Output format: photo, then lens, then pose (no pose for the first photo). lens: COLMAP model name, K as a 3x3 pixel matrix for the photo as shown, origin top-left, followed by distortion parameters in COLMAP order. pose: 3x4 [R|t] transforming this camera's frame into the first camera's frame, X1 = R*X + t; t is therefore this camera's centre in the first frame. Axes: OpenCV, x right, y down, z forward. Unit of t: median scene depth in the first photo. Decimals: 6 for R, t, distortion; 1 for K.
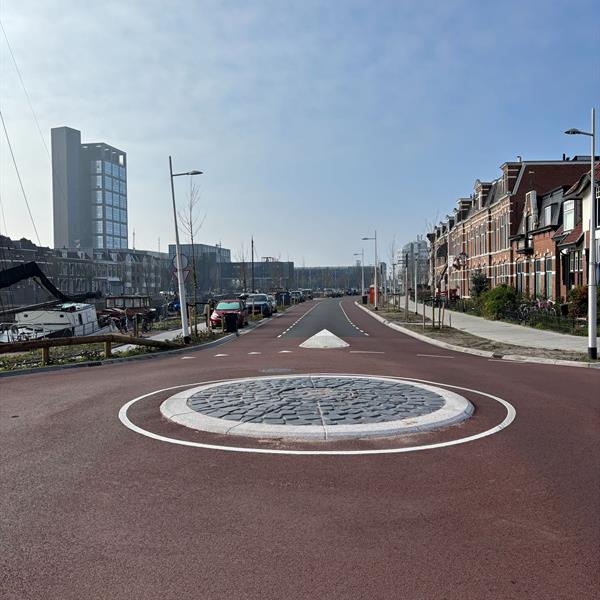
lens RADIAL K [[597.7, 0, 301.8], [0, 597.7, 301.9], [0, 0, 1]] dist [0.209432, -0.566843]
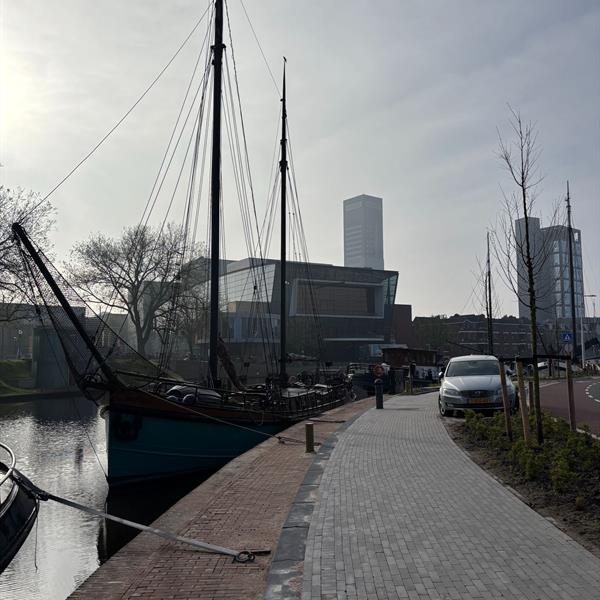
lens RADIAL K [[601.3, 0, 301.5], [0, 601.3, 305.9], [0, 0, 1]] dist [0.061459, -0.046469]
pose [[0.768164, -0.051472, -0.638181, 0.104469], [-0.013645, 0.995221, -0.096694, 0.030148], [0.640107, 0.082985, 0.763790, -0.845993]]
